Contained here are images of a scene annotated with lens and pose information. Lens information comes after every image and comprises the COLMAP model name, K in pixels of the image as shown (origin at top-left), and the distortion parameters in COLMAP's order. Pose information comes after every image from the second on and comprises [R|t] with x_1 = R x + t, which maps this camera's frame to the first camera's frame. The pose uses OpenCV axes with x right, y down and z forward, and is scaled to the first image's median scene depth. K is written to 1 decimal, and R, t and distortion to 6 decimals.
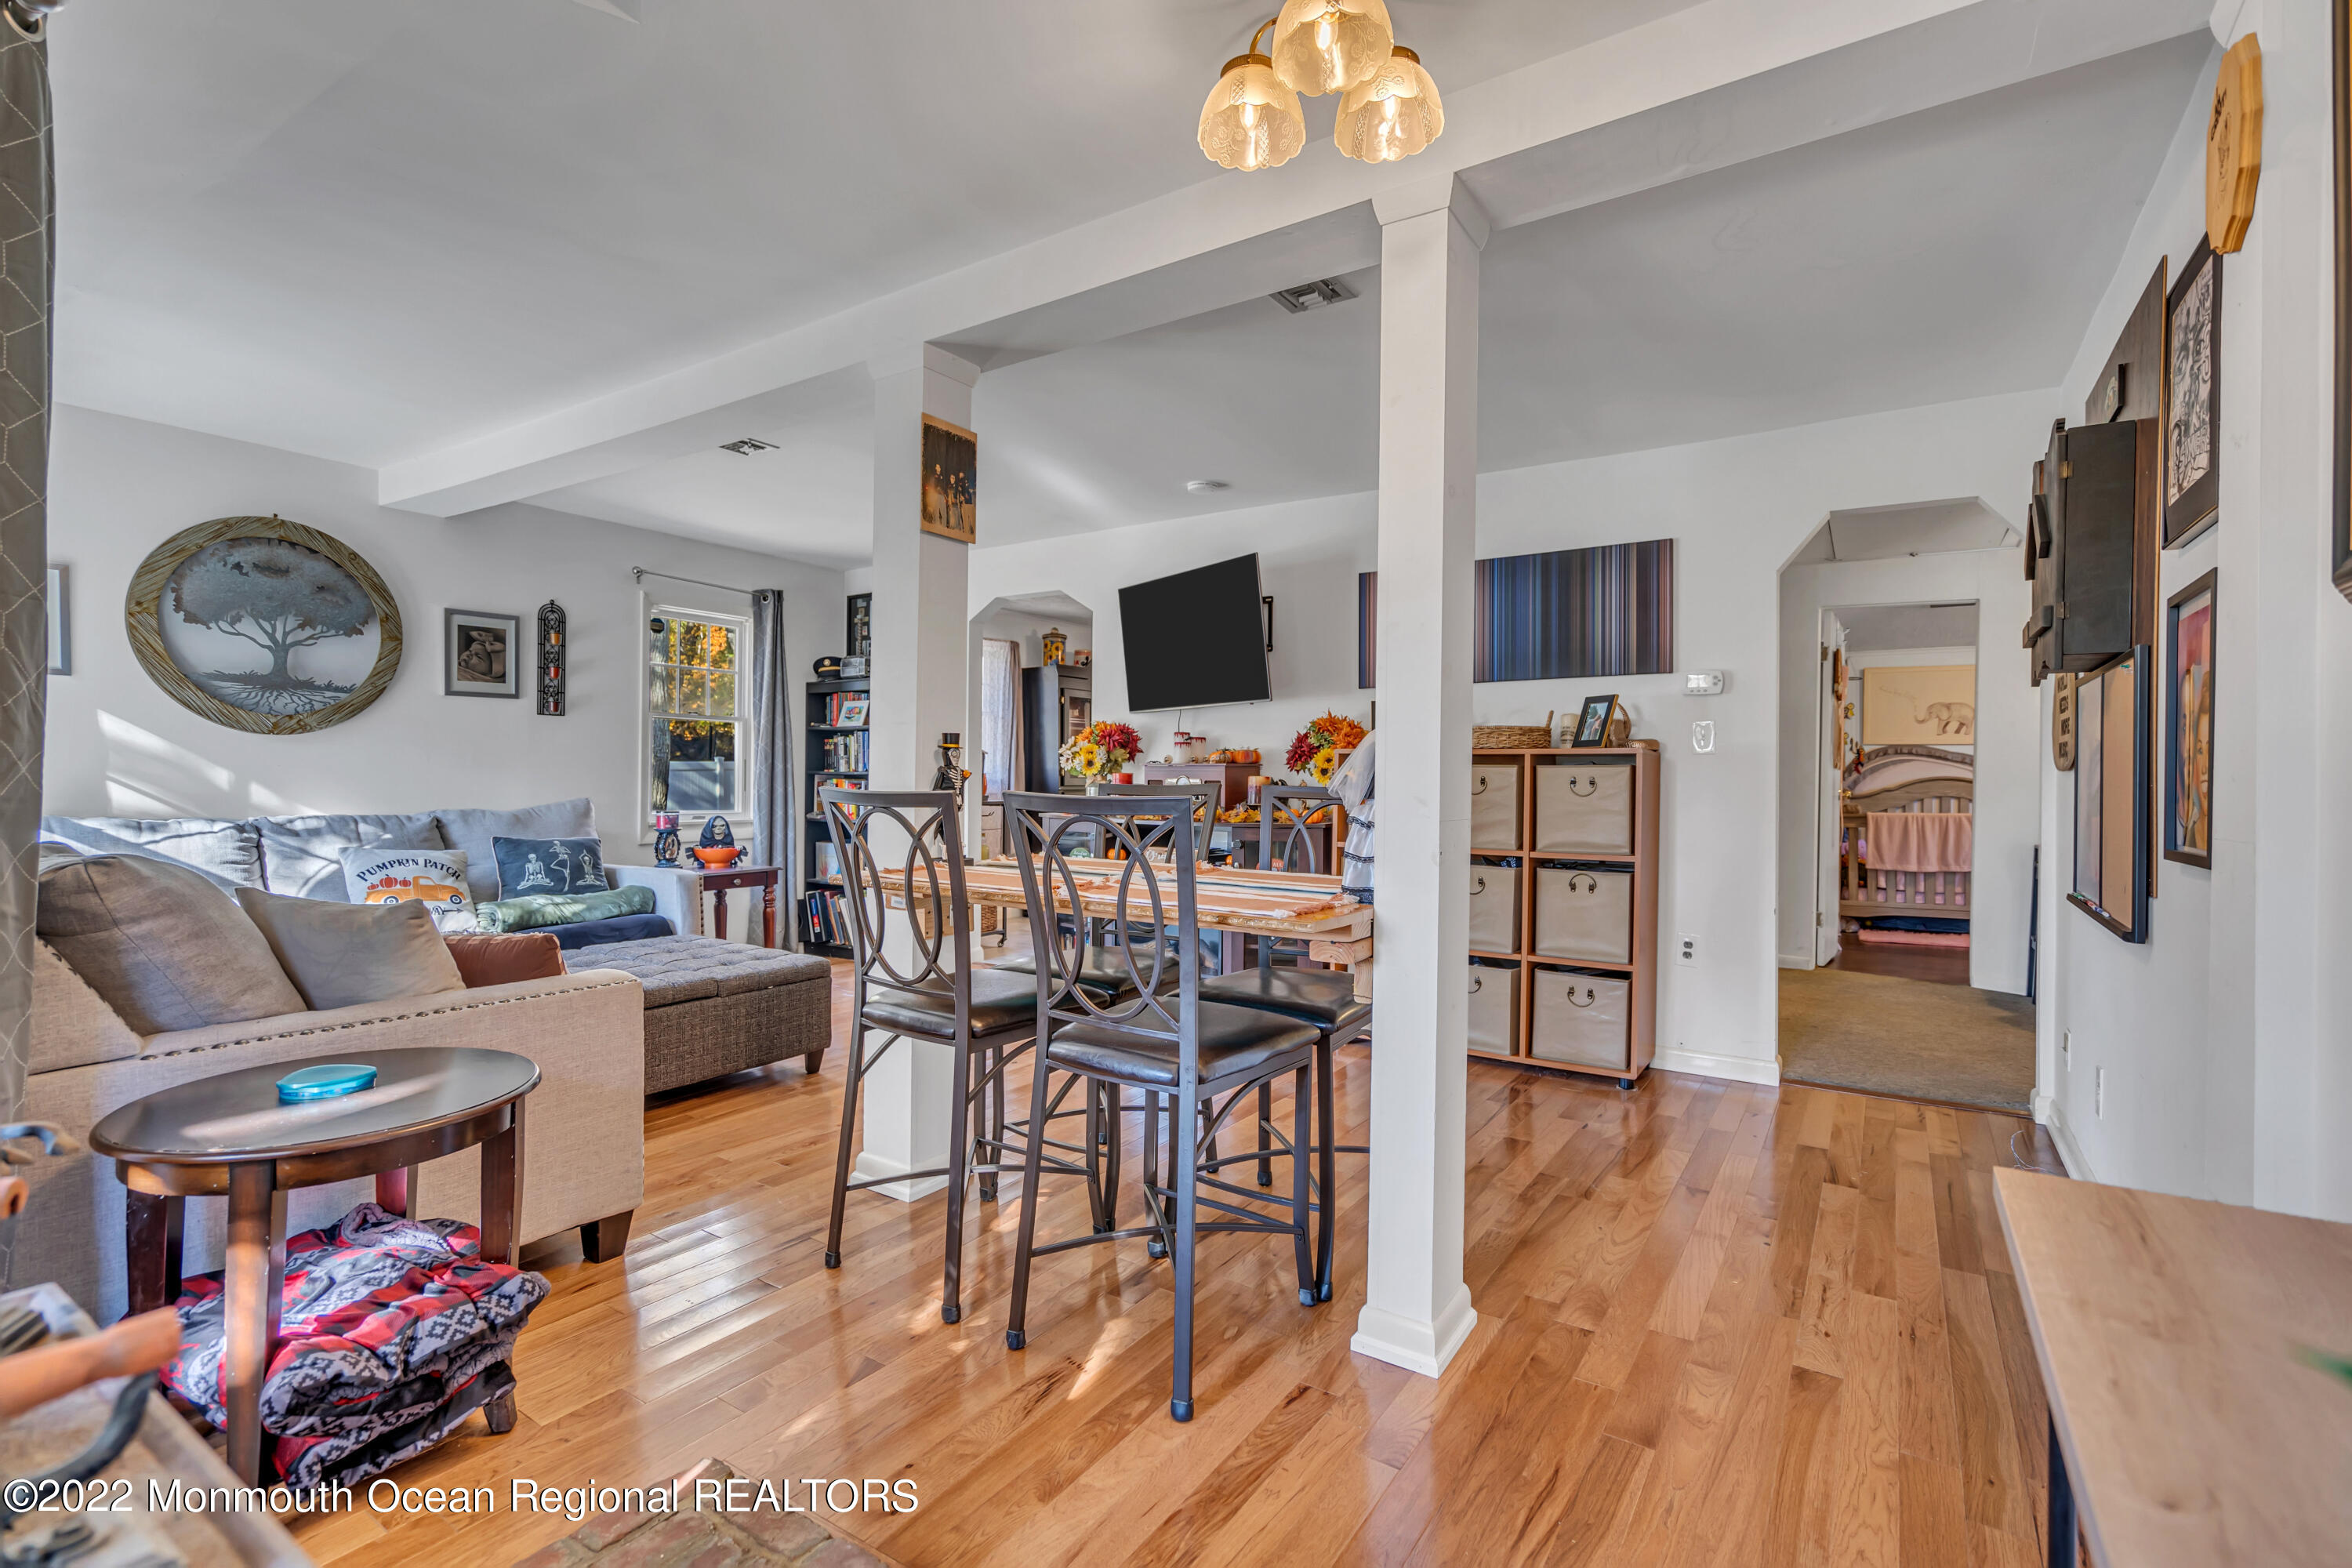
lens RADIAL K [[1060.2, 0, 1188.7], [0, 1060.2, 780.2], [0, 0, 1]] dist [0.000420, 0.000521]
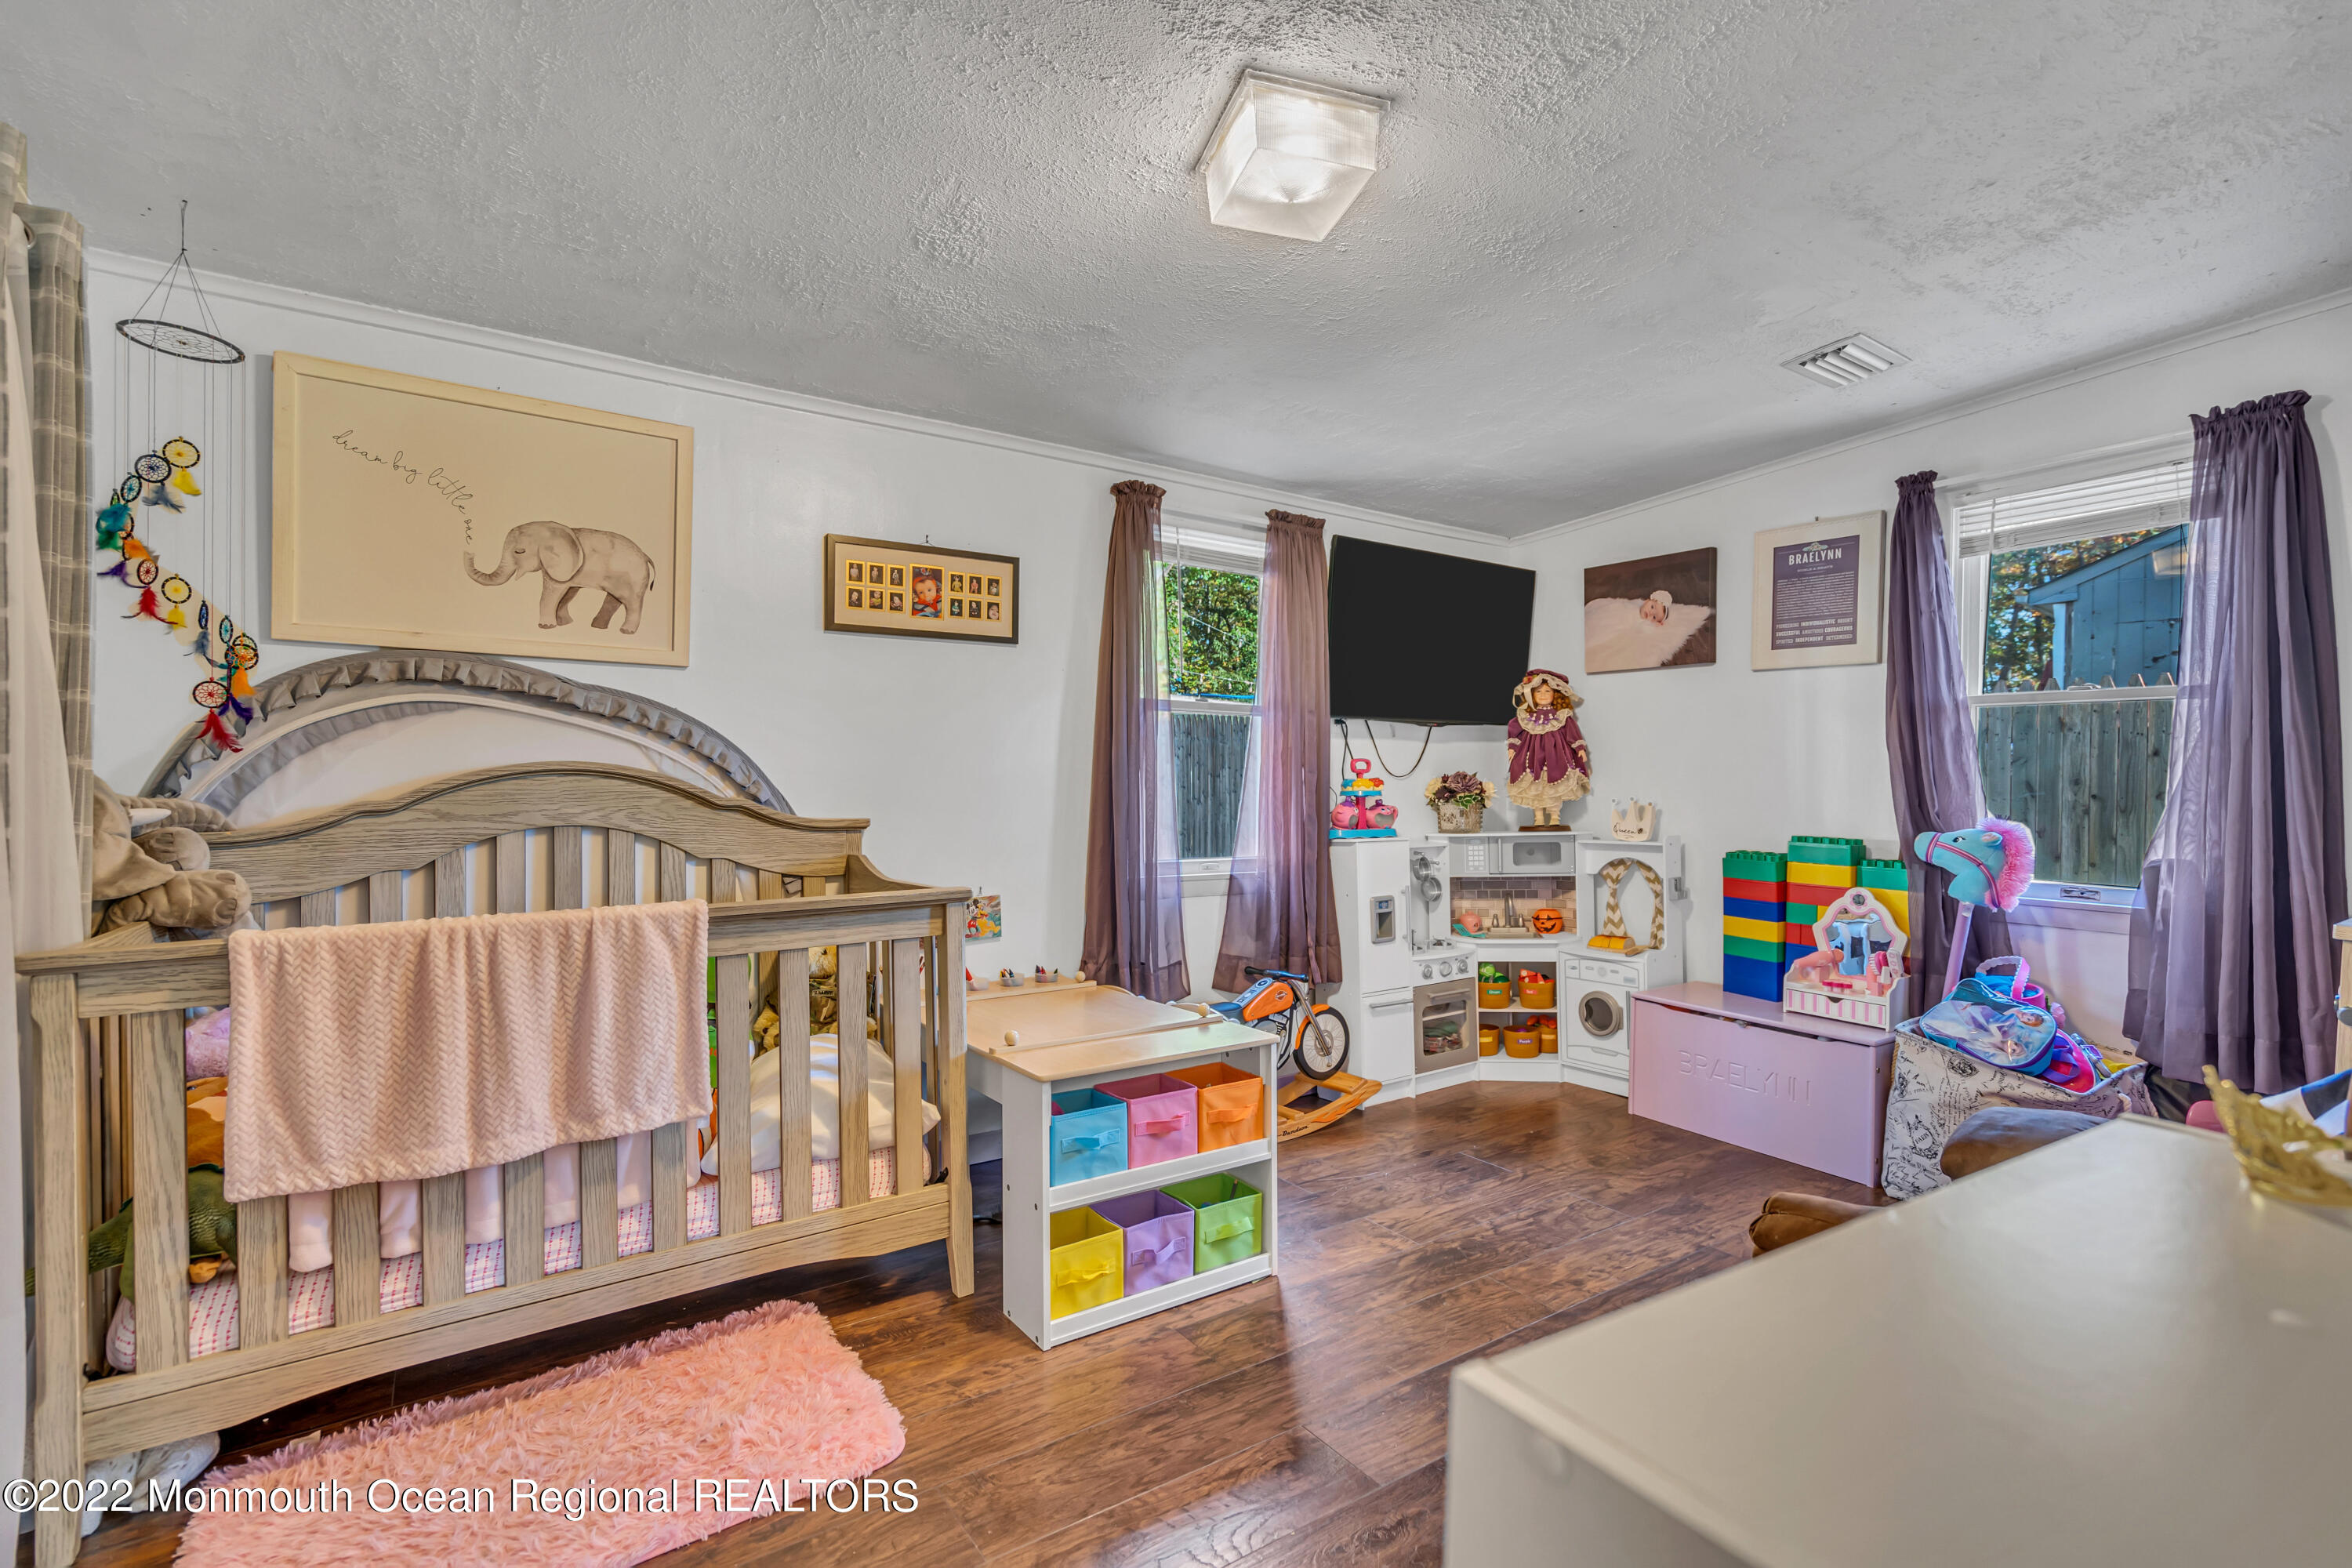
lens RADIAL K [[1060.2, 0, 1188.7], [0, 1060.2, 780.2], [0, 0, 1]] dist [0.000420, 0.000521]
pose [[0.380250, -0.009566, 0.924834, 0.523389], [-0.001961, 0.999936, 0.011149, -0.002387], [-0.924882, -0.006053, 0.380207, 0.753203]]
